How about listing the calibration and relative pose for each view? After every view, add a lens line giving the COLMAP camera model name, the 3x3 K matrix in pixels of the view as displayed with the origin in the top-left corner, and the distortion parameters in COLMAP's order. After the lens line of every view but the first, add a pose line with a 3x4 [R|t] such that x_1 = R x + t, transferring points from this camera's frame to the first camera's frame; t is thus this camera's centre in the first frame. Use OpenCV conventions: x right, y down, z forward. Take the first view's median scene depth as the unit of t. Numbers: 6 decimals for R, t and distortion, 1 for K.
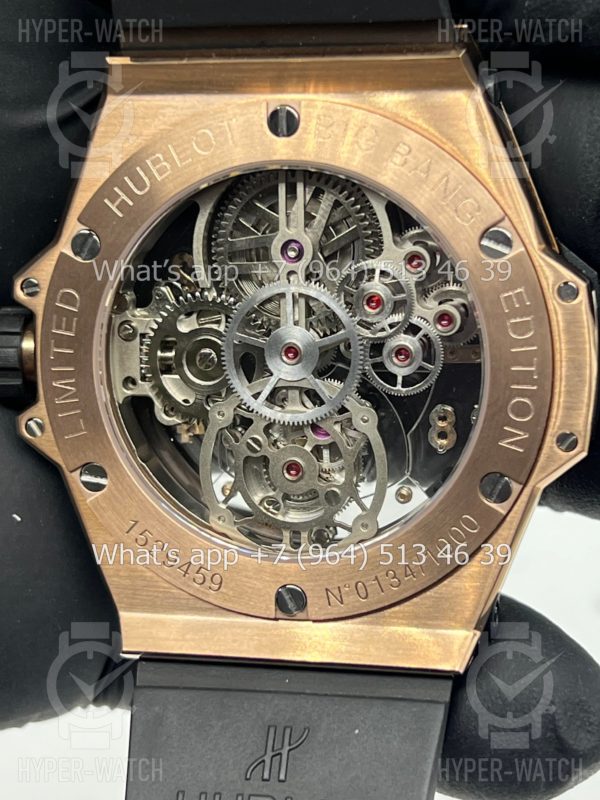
lens RADIAL K [[1868.3, 0, 300.0], [0, 1868.3, 400.0], [0, 0, 1]] dist [0.258274, -1.141846]
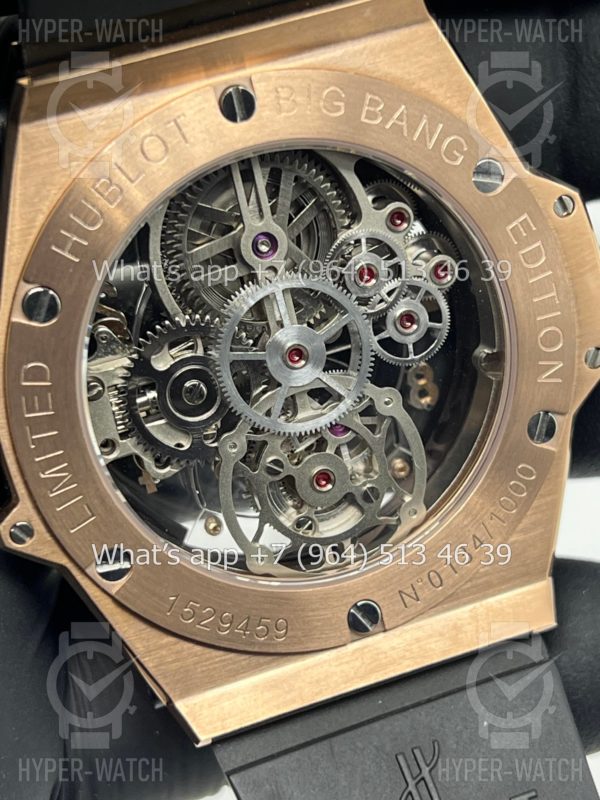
lens RADIAL K [[1868.3, 0, 300.0], [0, 1868.3, 400.0], [0, 0, 1]] dist [0.258274, -1.141846]
pose [[0.850585, -0.306246, 0.427456, -0.389231], [0.282725, 0.951755, 0.119286, -0.110439], [-0.443364, 0.019390, 0.896132, 0.202065]]
